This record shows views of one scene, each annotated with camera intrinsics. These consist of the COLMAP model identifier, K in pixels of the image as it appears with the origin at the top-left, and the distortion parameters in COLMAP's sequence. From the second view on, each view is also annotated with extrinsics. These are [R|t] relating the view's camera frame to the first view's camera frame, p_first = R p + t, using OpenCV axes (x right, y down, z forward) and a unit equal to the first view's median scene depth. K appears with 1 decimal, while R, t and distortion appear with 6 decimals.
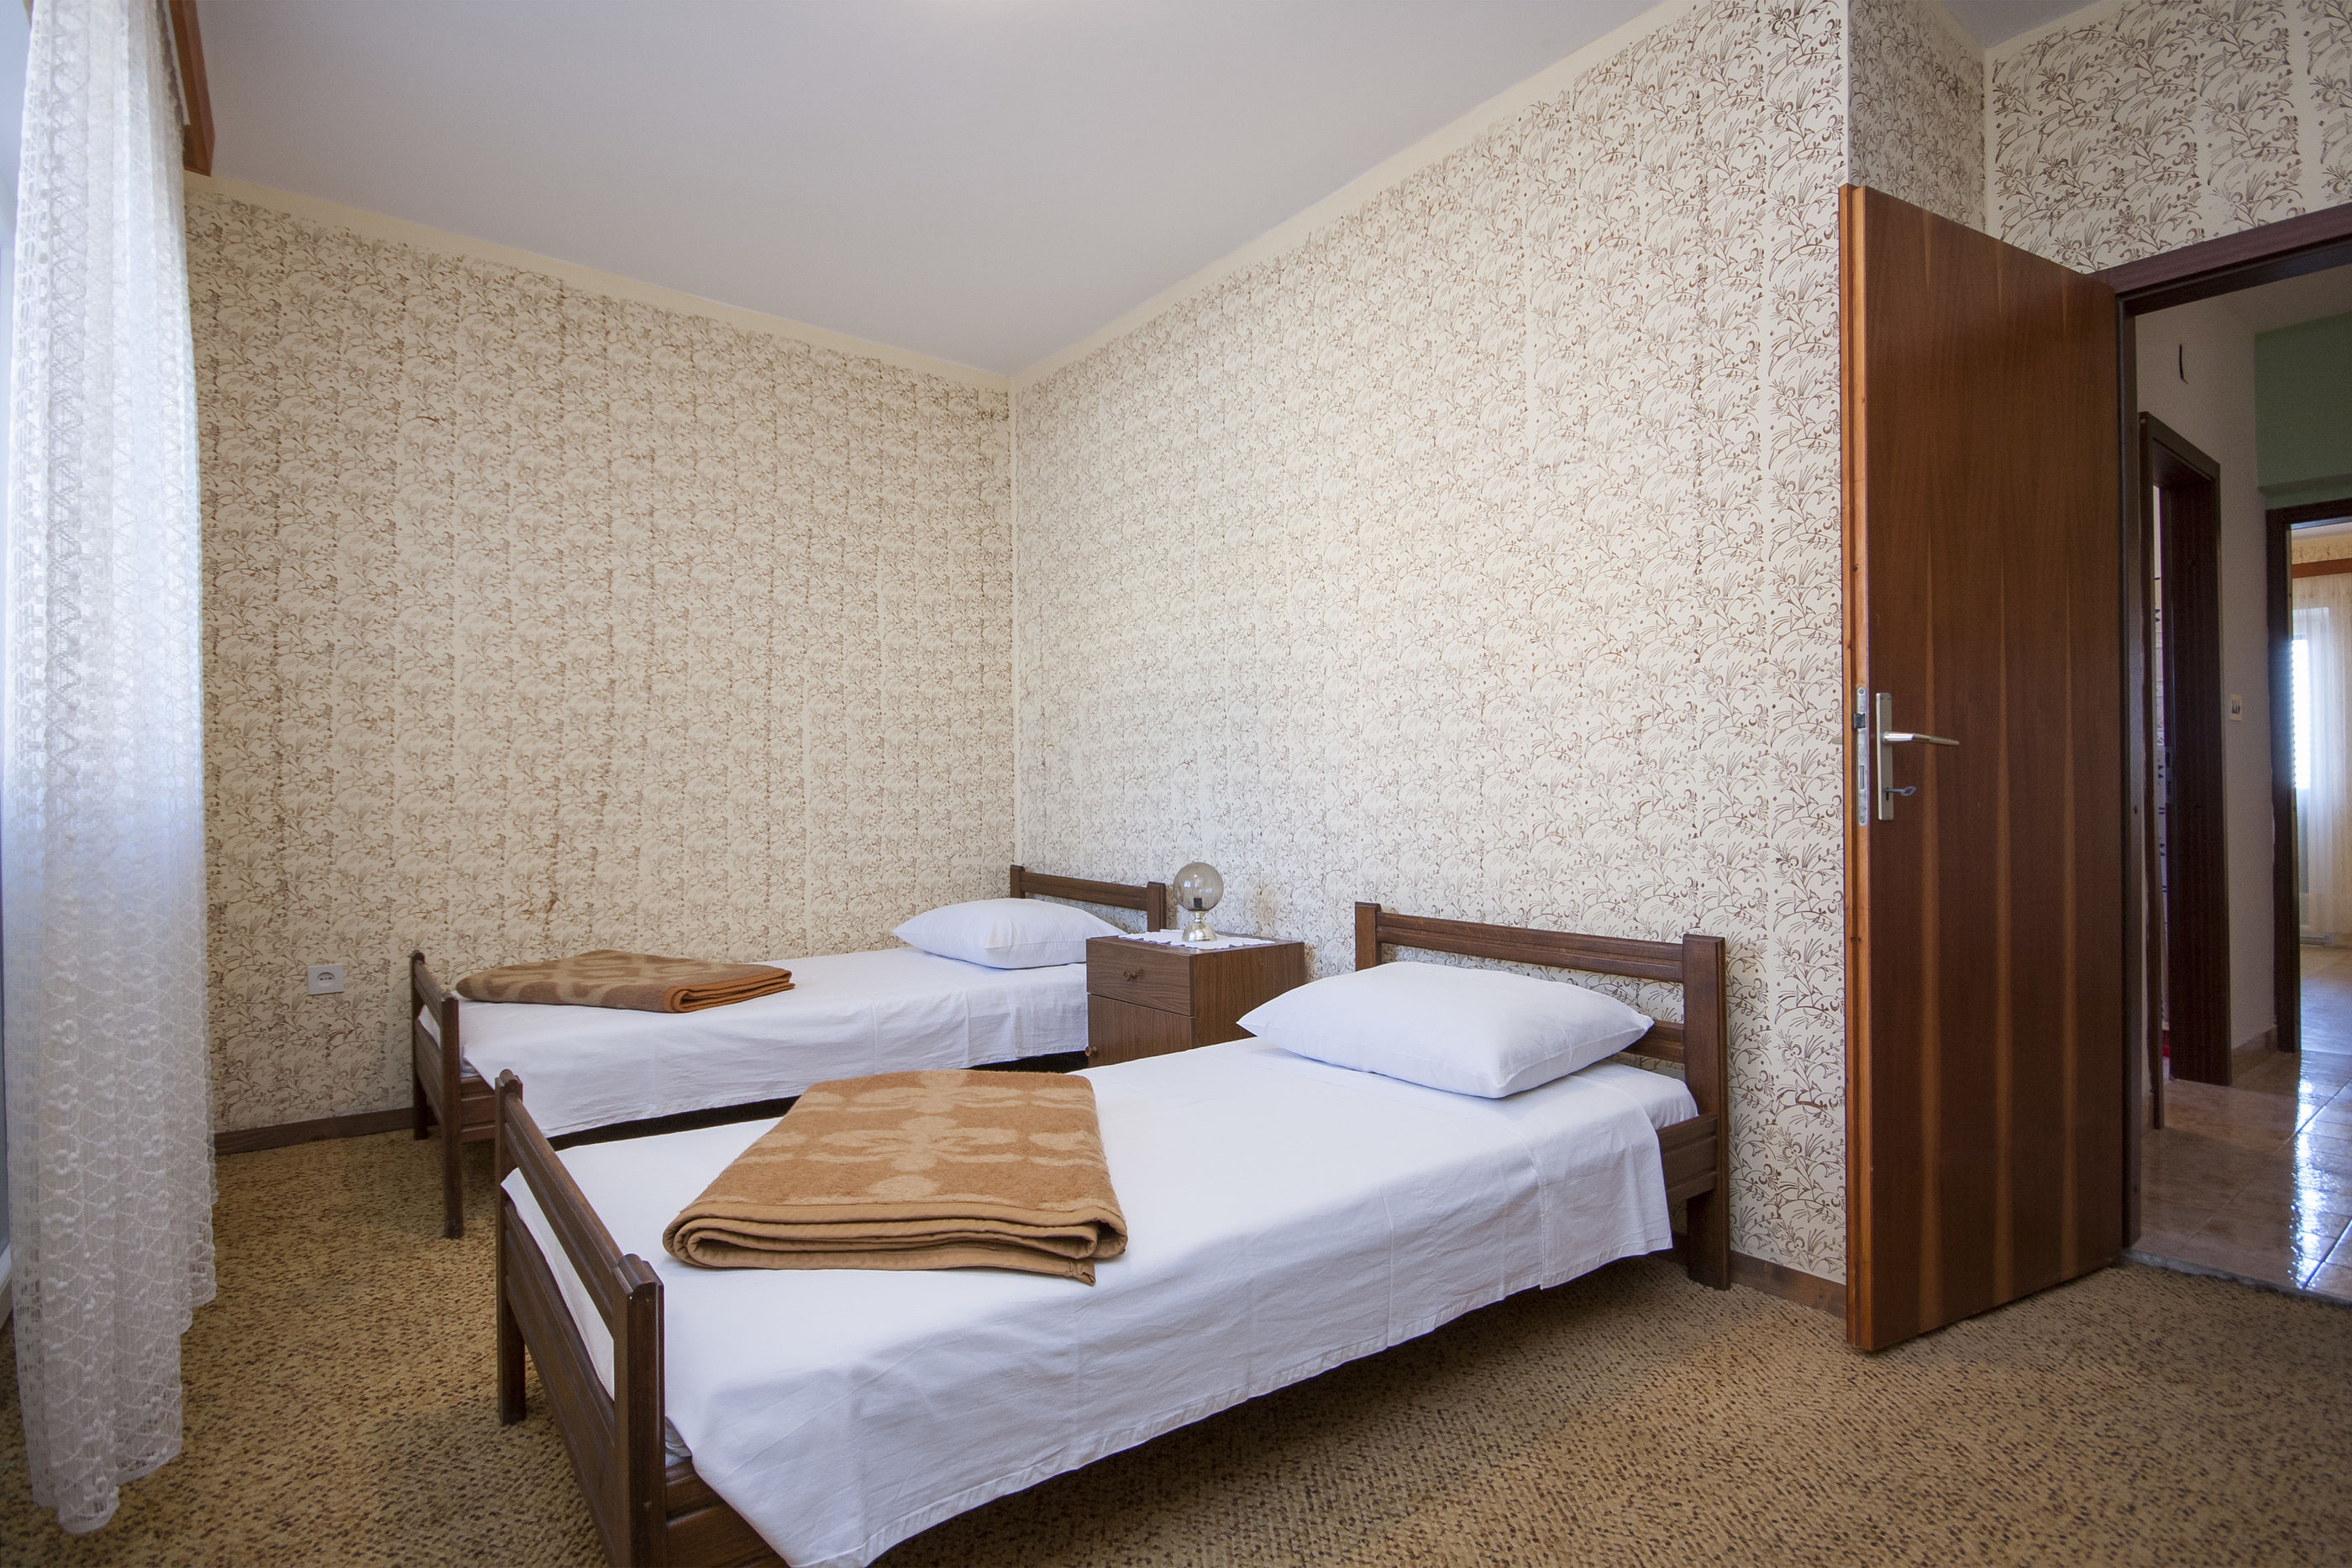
lens RADIAL K [[1128.7, 0, 1174.2], [0, 1128.7, 790.0], [0, 0, 1]] dist [-0.000374, 0.001134]
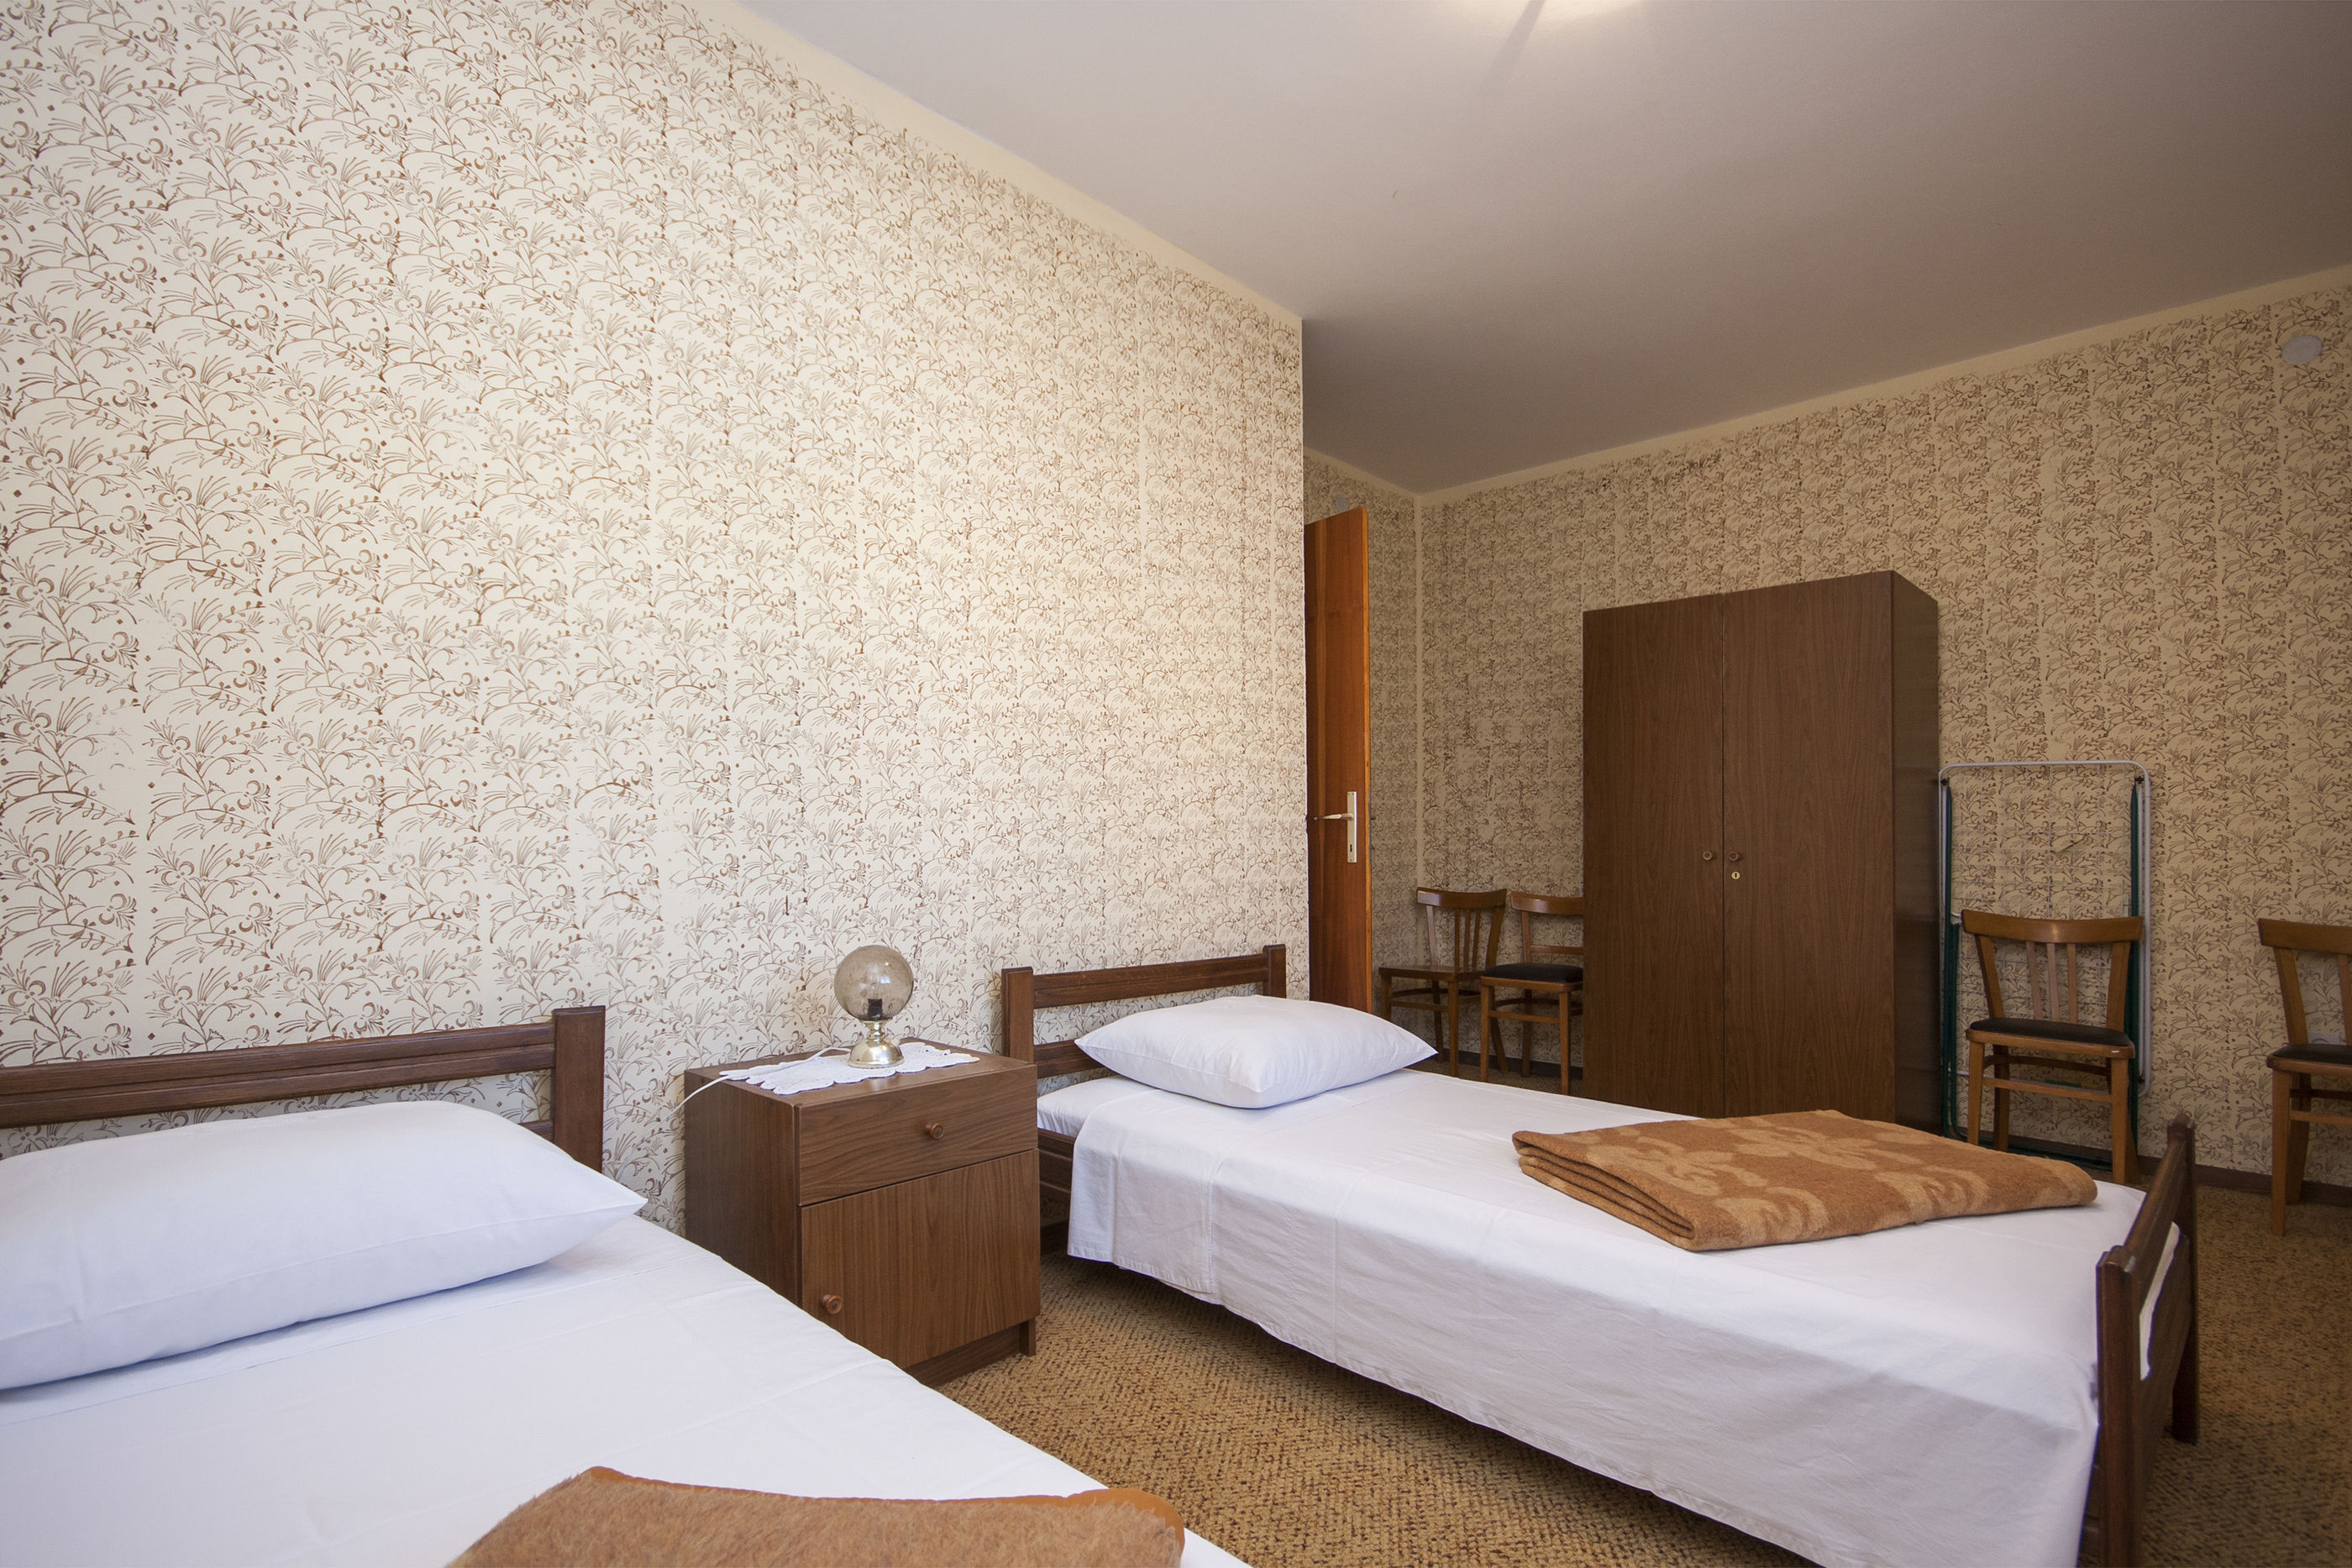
lens RADIAL K [[1128.7, 0, 1174.1], [0, 1128.7, 787.7], [0, 0, 1]] dist [-0.000374, 0.001134]
pose [[-0.137006, 0.053075, 0.989147, -0.756548], [-0.011469, 0.998412, -0.055160, 0.007039], [-0.990504, -0.018902, -0.136180, 1.046985]]
